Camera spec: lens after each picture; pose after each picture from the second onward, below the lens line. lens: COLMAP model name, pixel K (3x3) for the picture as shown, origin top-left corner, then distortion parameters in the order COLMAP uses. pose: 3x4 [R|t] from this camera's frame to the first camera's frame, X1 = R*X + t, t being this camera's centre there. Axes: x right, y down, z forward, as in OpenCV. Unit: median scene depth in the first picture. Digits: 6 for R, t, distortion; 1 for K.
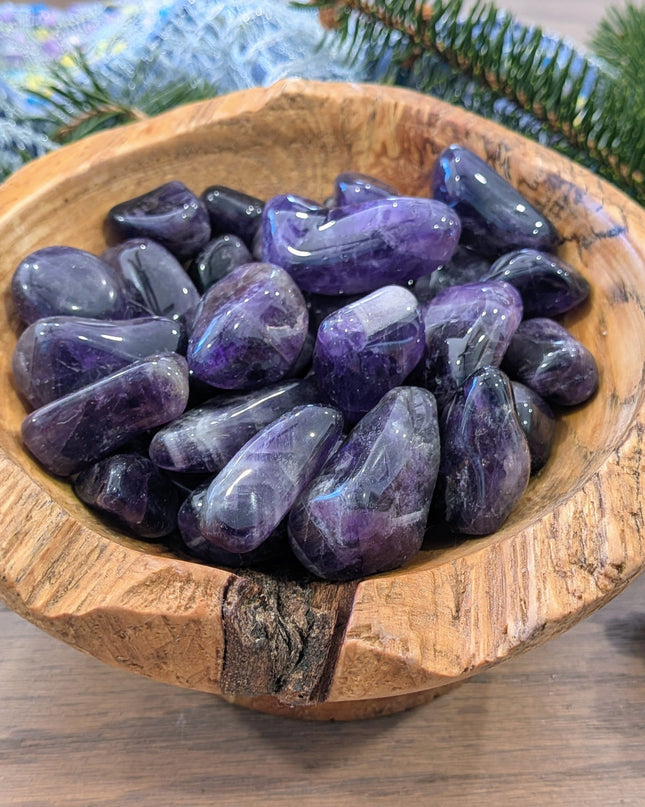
lens RADIAL K [[1141.1, 0, 325.0], [0, 1141.1, 402.7], [0, 0, 1]] dist [0.067479, 0.000000]
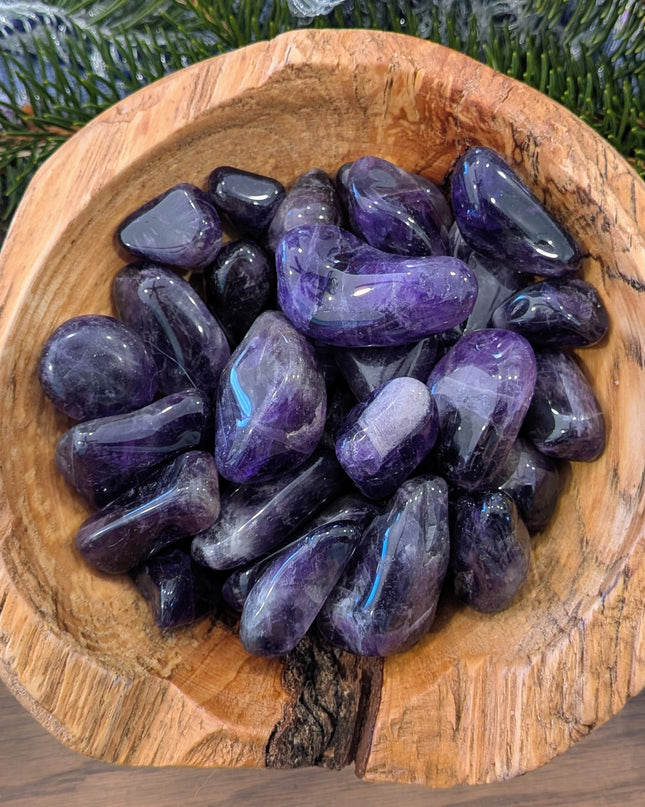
lens RADIAL K [[1141.1, 0, 325.0], [0, 1141.1, 403.3], [0, 0, 1]] dist [0.067479, 0.000000]
pose [[0.997786, -0.025616, -0.061377, 0.053917], [0.055574, 0.828074, 0.557857, -0.732499], [0.036535, -0.560033, 0.827664, 0.156531]]
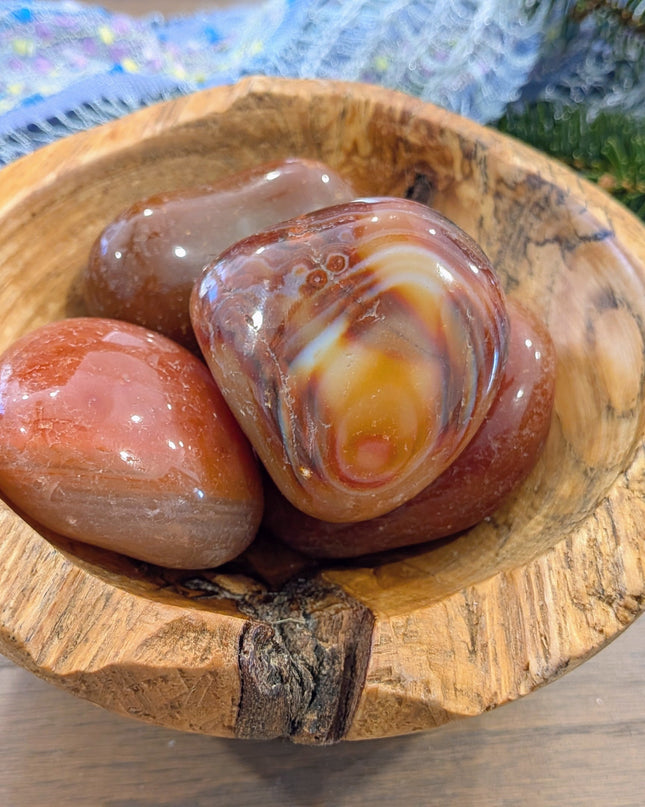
lens RADIAL K [[1141.1, 0, 295.9], [0, 1141.1, 395.1], [0, 0, 1]] dist [0.067479, 0.000000]
pose [[0.998301, -0.032387, 0.048429, -0.071040], [0.030411, 0.998697, 0.040992, -0.071293], [-0.049694, -0.039450, 0.997985, 0.030253]]
